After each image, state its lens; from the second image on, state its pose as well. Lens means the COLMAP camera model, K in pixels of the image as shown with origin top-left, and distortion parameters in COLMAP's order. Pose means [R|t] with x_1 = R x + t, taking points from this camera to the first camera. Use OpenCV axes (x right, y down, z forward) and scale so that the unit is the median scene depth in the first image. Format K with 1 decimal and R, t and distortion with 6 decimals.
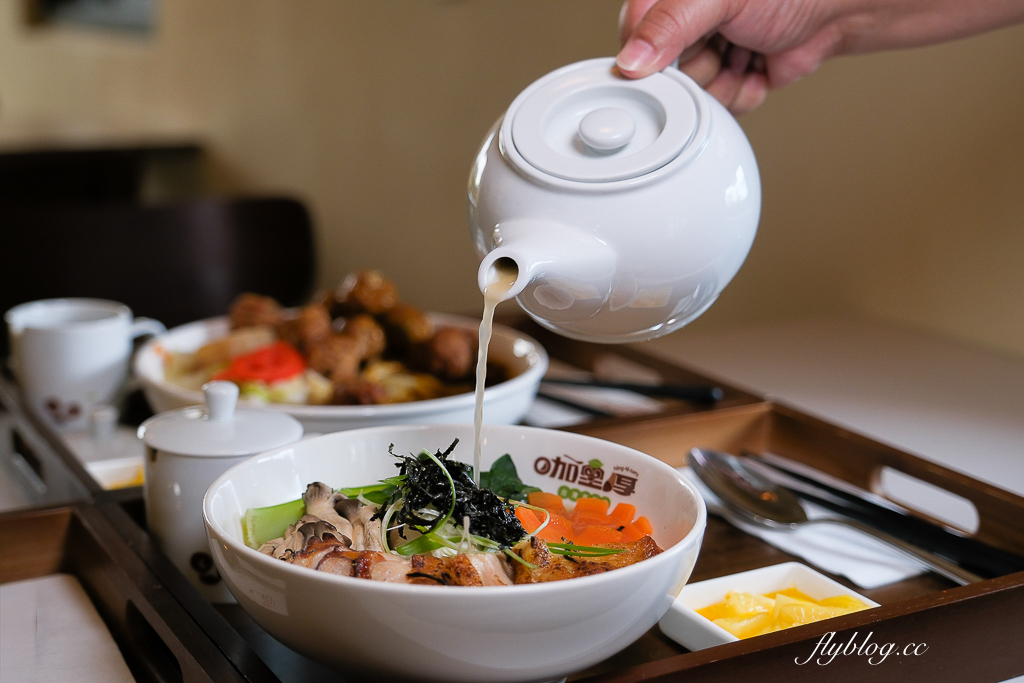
lens RADIAL K [[1527.7, 0, 512.0], [0, 1527.7, 341.5], [0, 0, 1]] dist [-0.038291, -0.010695]
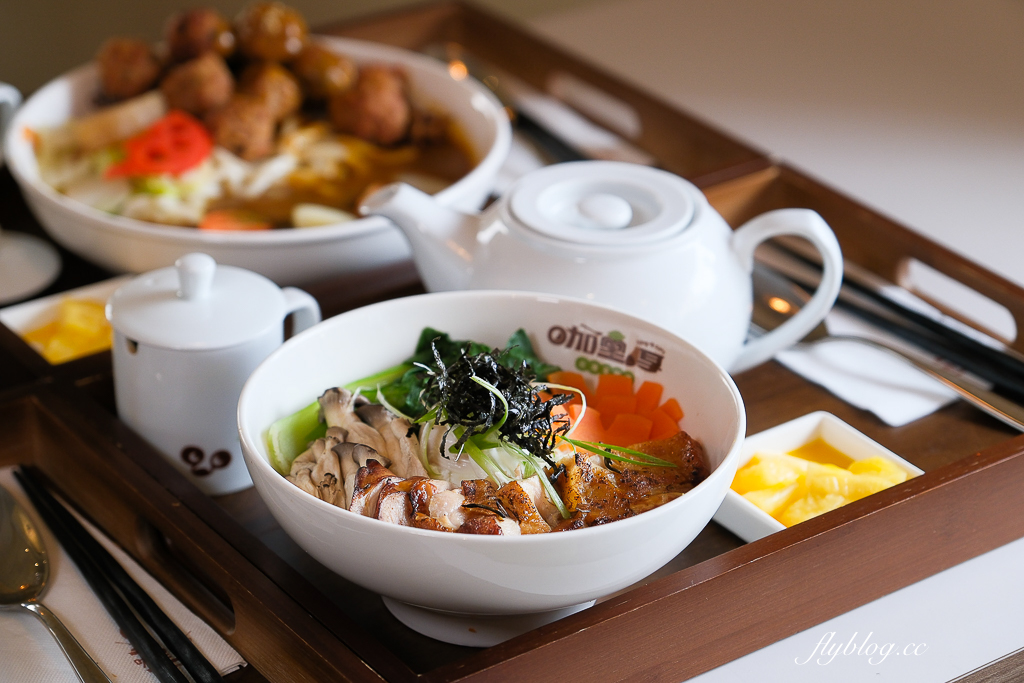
lens RADIAL K [[2689.1, 0, 512.0], [0, 2689.1, 341.5], [0, 0, 1]] dist [-0.005264, 0.365496]
pose [[0.993407, -0.060734, 0.097231, -0.170259], [0.032962, 0.963644, 0.265150, -0.357572], [-0.109800, -0.260197, 0.959292, -0.584221]]
